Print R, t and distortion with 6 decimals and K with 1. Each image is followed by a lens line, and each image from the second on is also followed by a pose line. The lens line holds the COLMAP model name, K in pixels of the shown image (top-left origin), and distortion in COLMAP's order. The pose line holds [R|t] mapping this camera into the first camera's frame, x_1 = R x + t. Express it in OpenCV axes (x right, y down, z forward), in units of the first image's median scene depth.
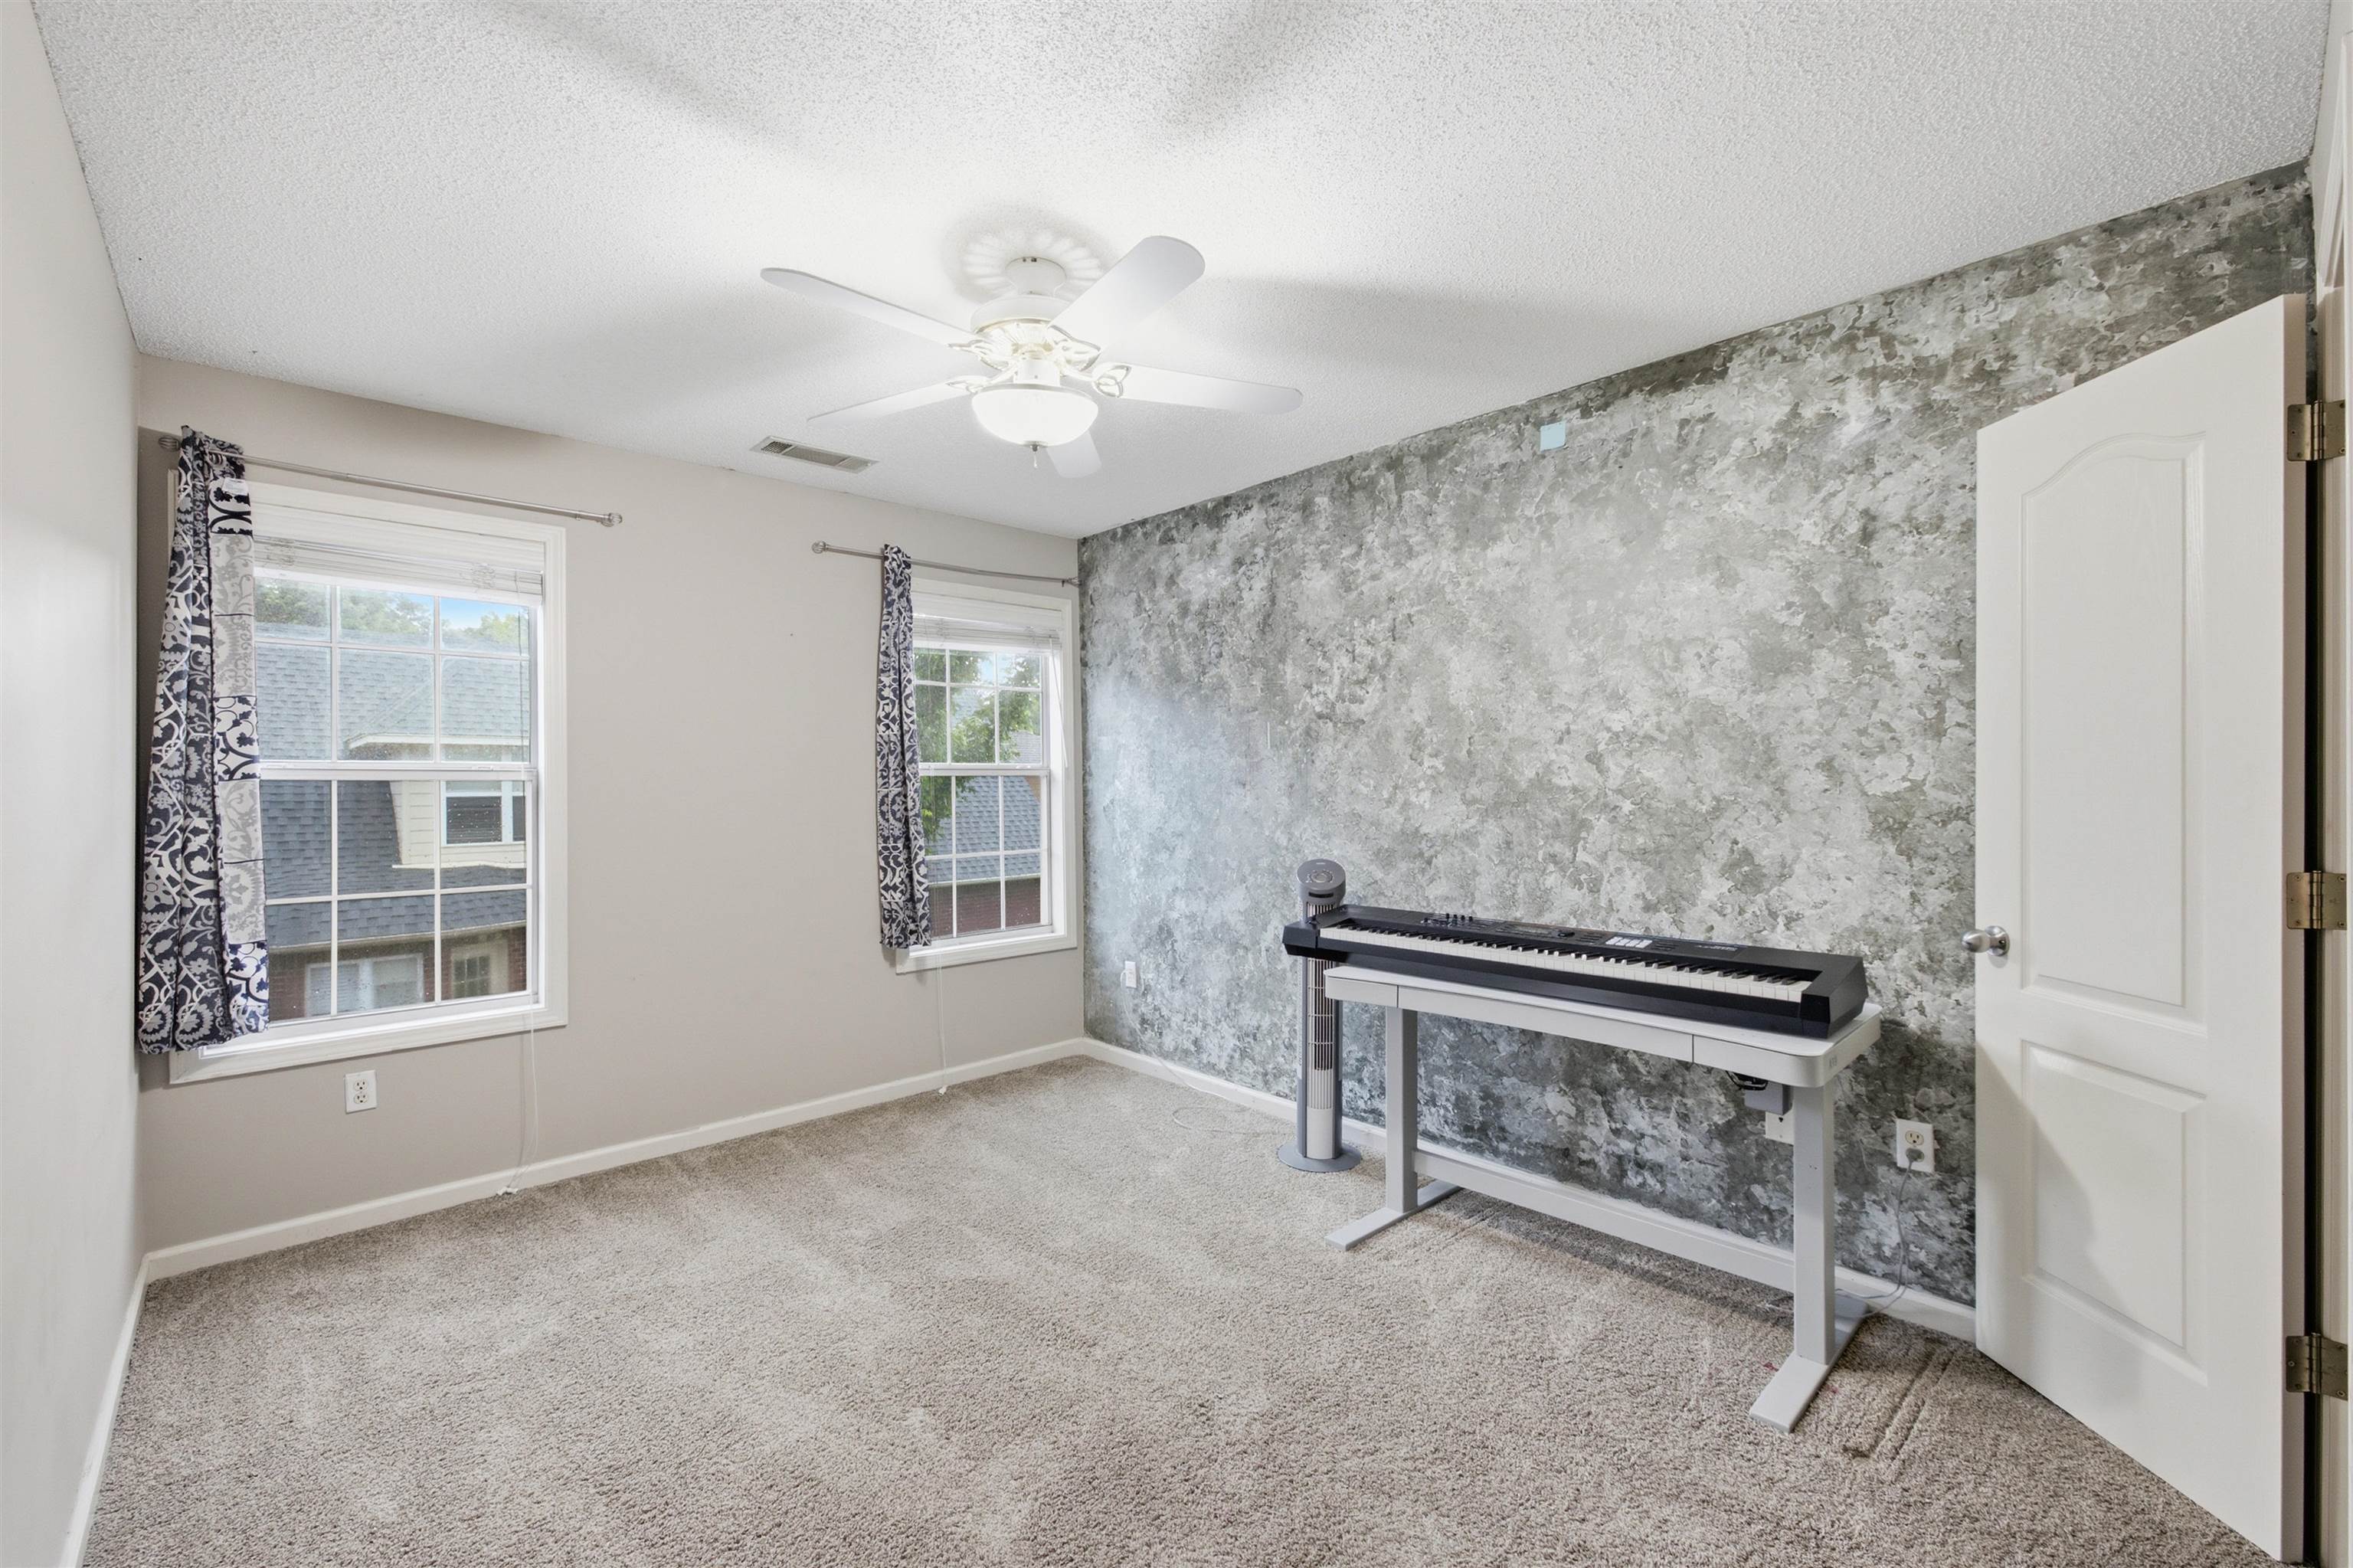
lens RADIAL K [[974.7, 0, 1176.5], [0, 974.7, 784.0], [0, 0, 1]] dist [-0.000195, -0.000019]
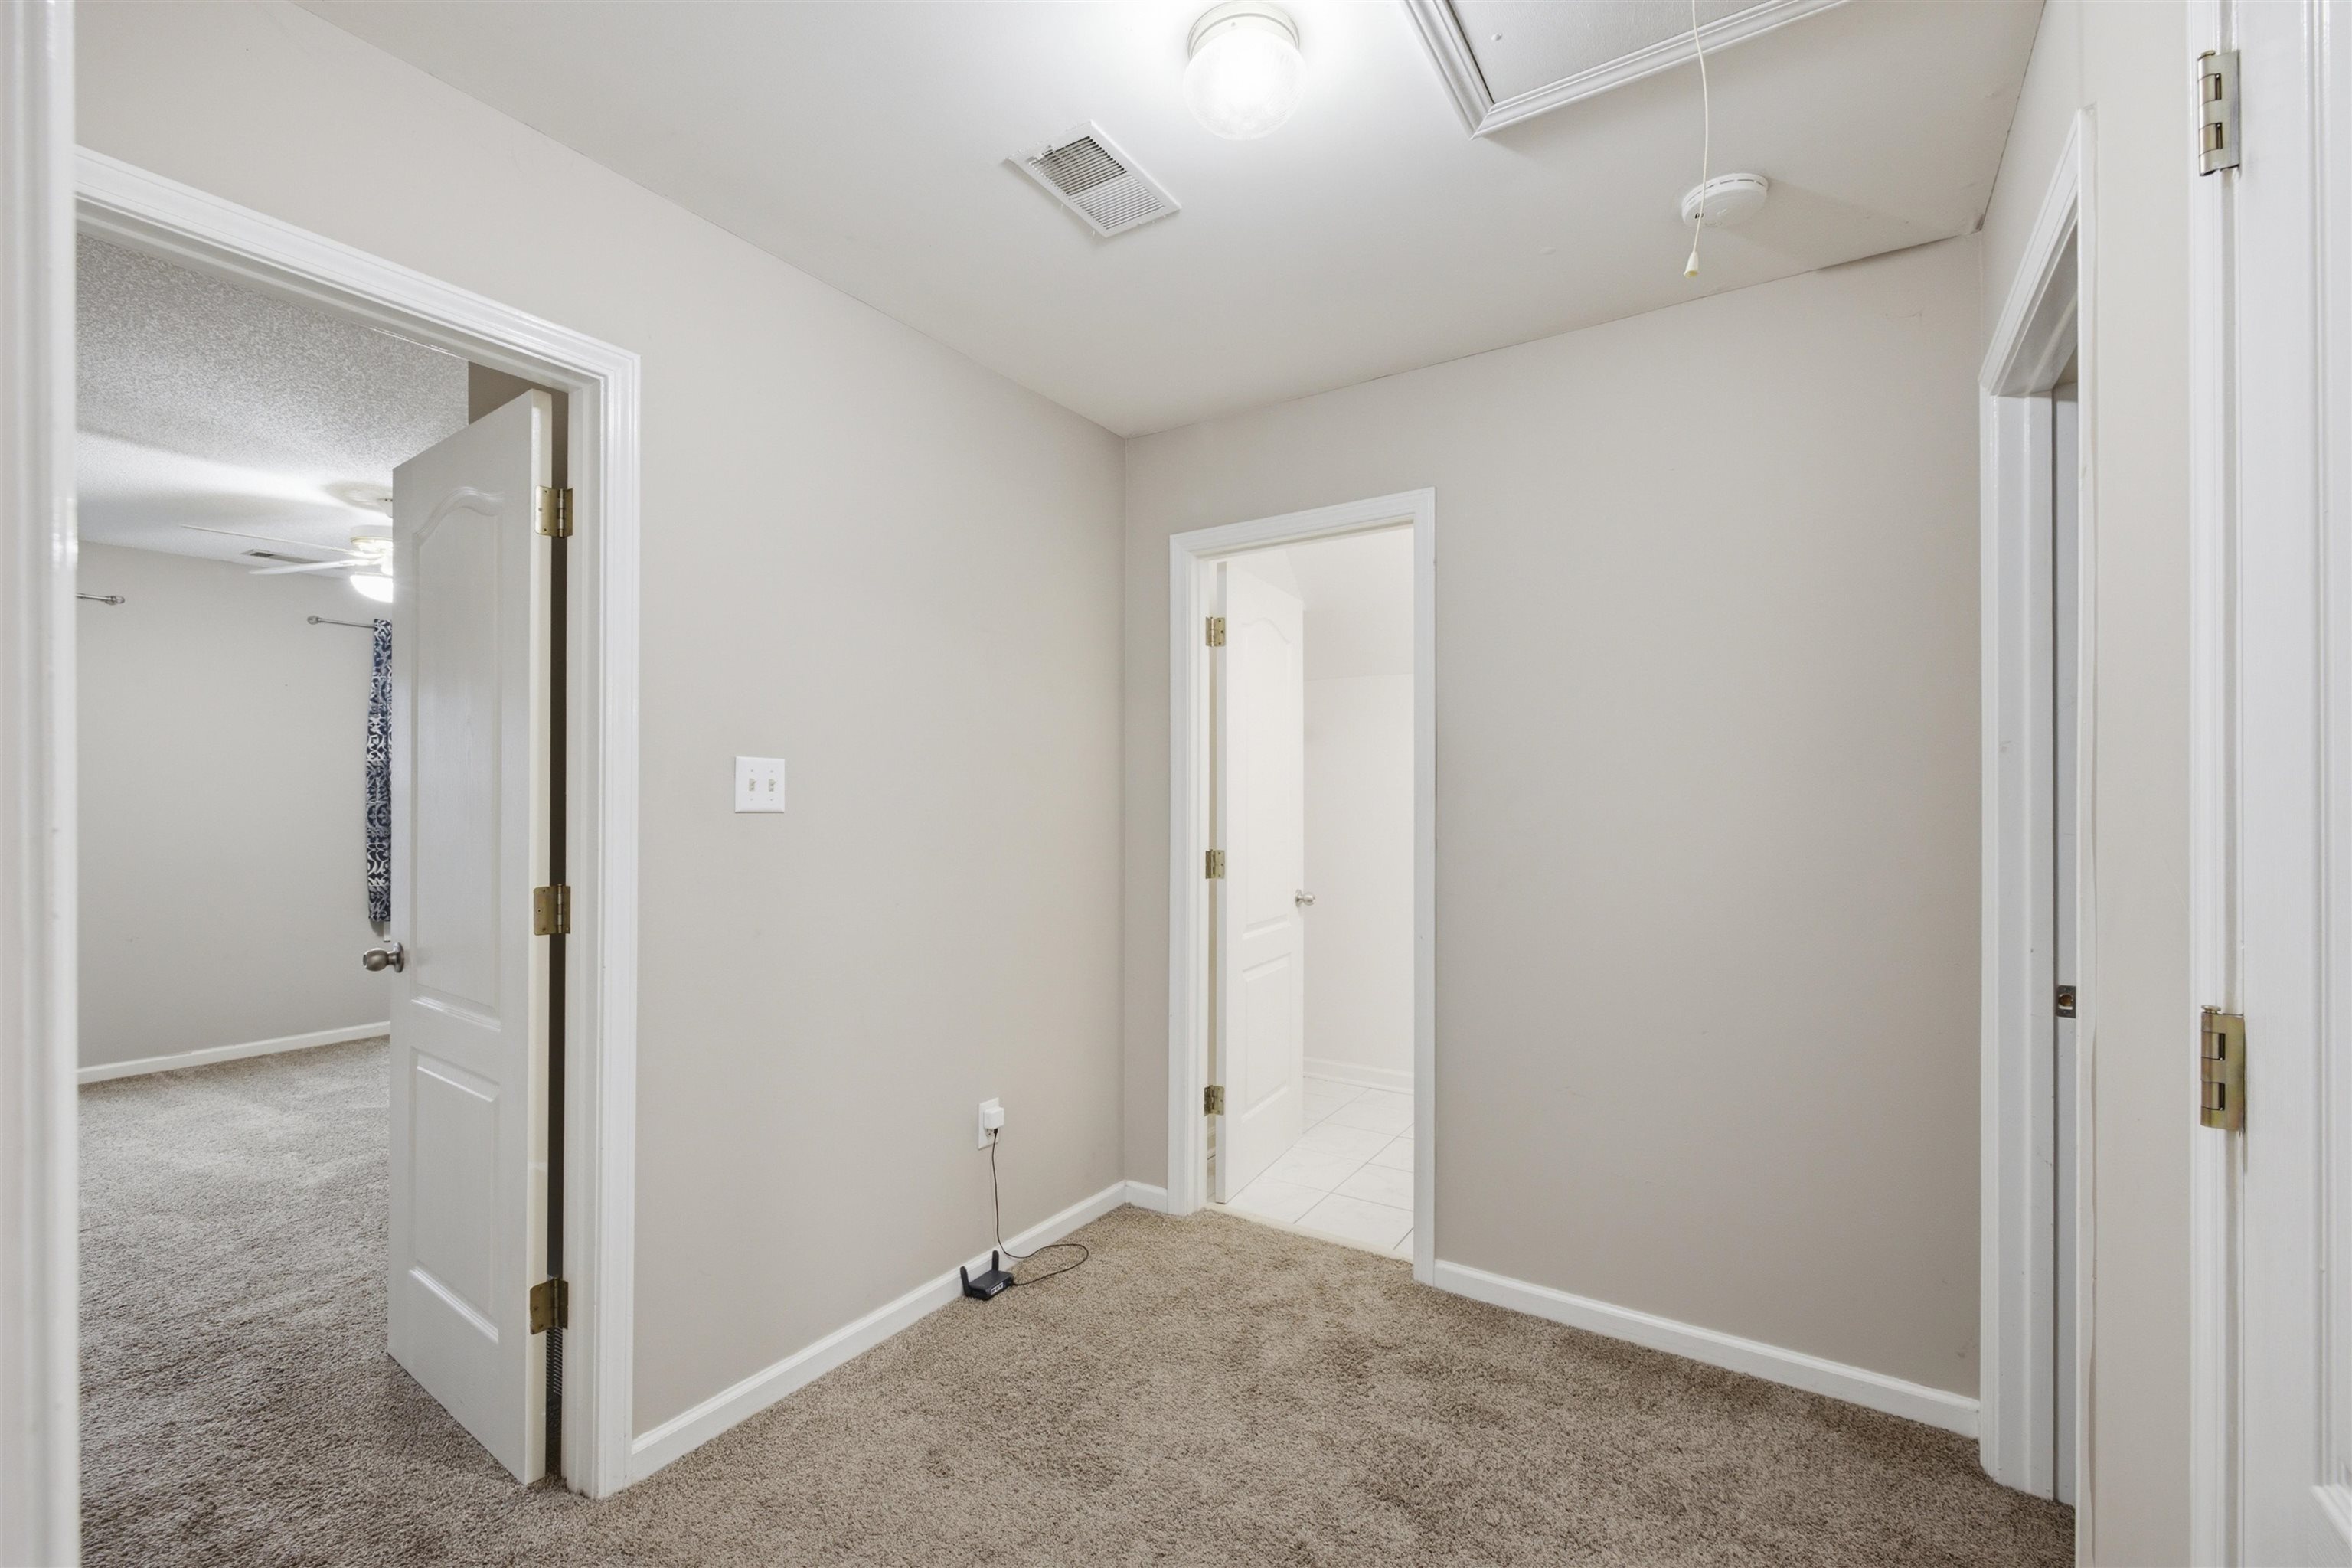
lens RADIAL K [[989.9, 0, 1173.9], [0, 989.9, 792.3], [0, 0, 1]] dist [-0.002270, -0.000241]
pose [[0.969530, 0.003824, 0.244944, 0.433999], [-0.001989, 0.999968, -0.007737, 0.000390], [-0.244966, 0.007014, 0.969506, -0.582180]]
